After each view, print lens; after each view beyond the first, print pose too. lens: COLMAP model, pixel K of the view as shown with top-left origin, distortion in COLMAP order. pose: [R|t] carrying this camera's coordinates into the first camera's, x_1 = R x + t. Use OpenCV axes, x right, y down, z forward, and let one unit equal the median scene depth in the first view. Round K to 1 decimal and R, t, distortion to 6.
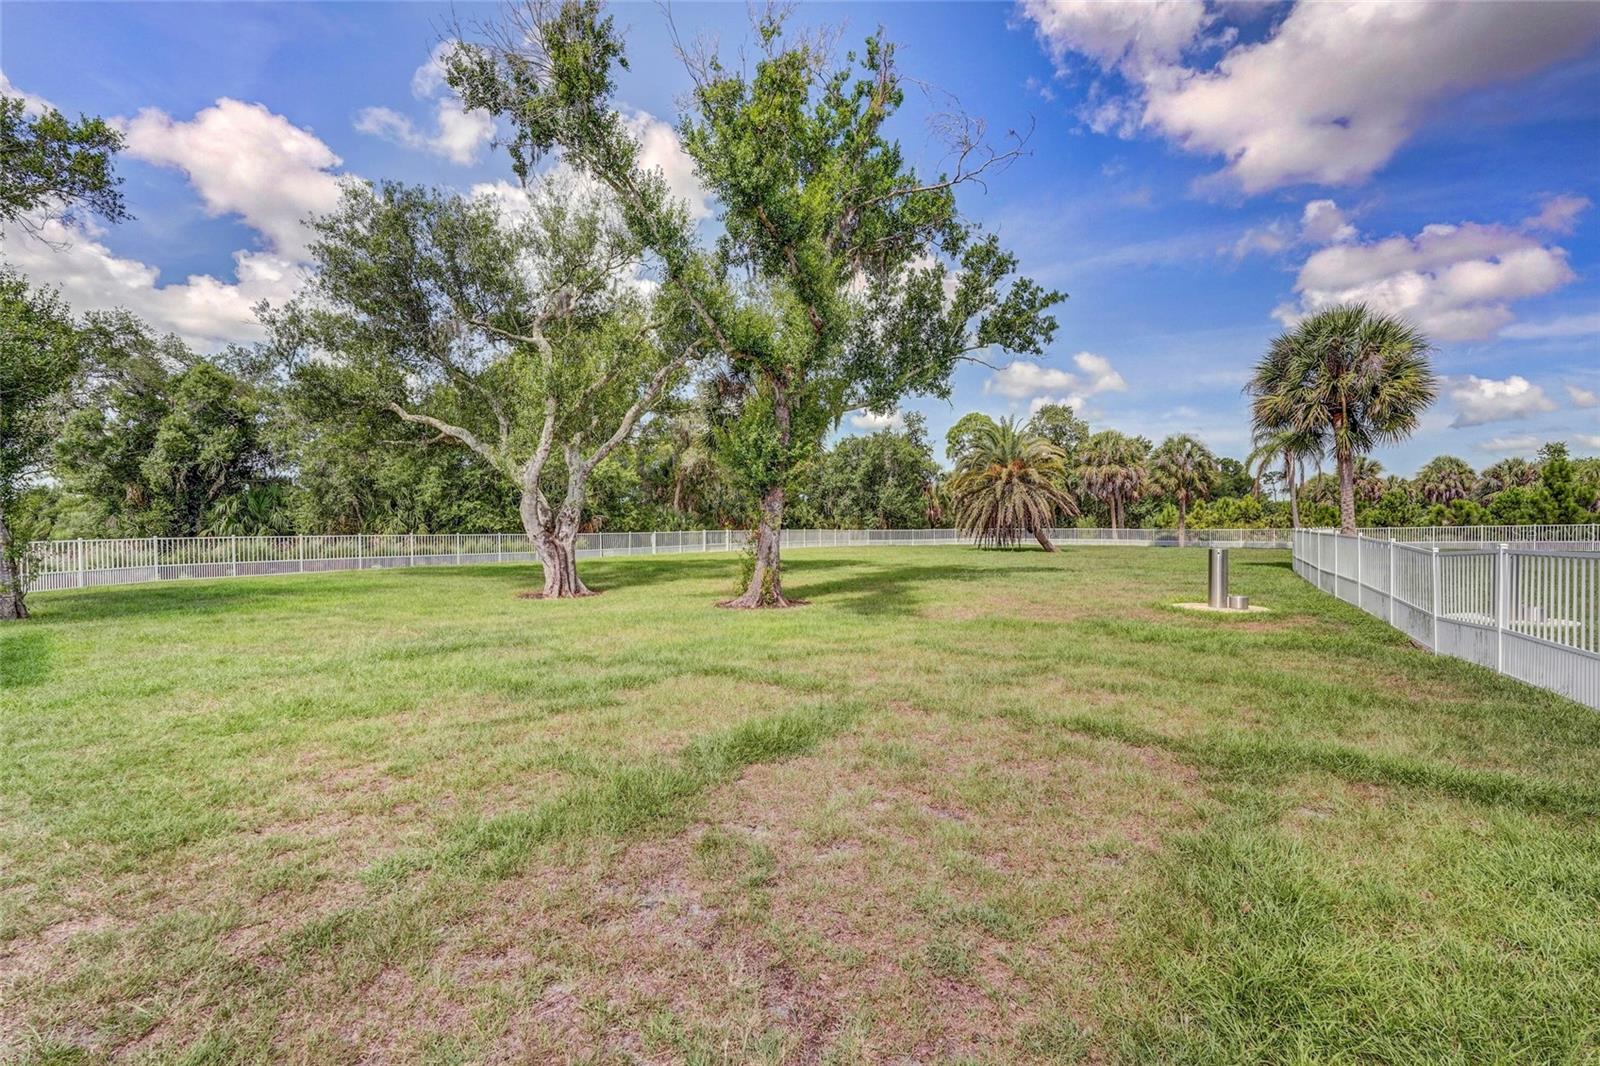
lens RADIAL K [[730.9, 0, 797.2], [0, 730.9, 526.7], [0, 0, 1]] dist [-0.004280, -0.000378]
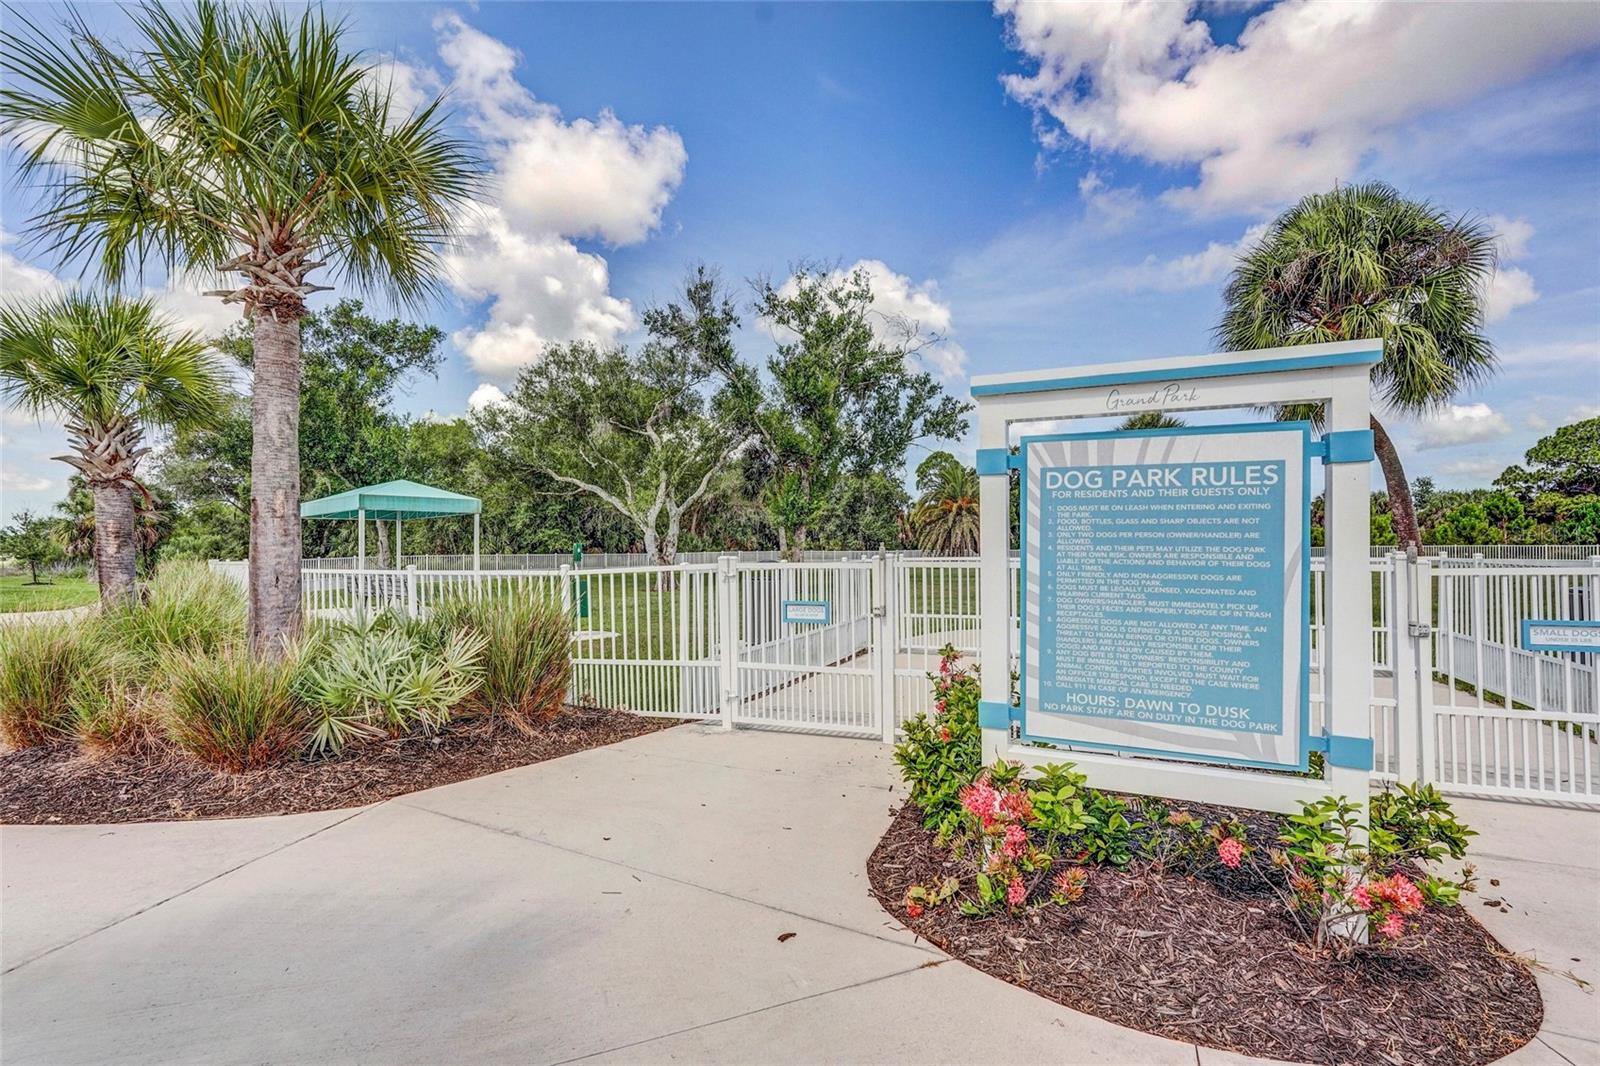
lens RADIAL K [[730.9, 0, 800.6], [0, 730.9, 543.4], [0, 0, 1]] dist [-0.004280, -0.000378]
pose [[0.999444, -0.001186, 0.033331, -0.070915], [0.001414, 0.999976, -0.006811, 0.000285], [-0.033322, 0.006855, 0.999421, -0.588925]]
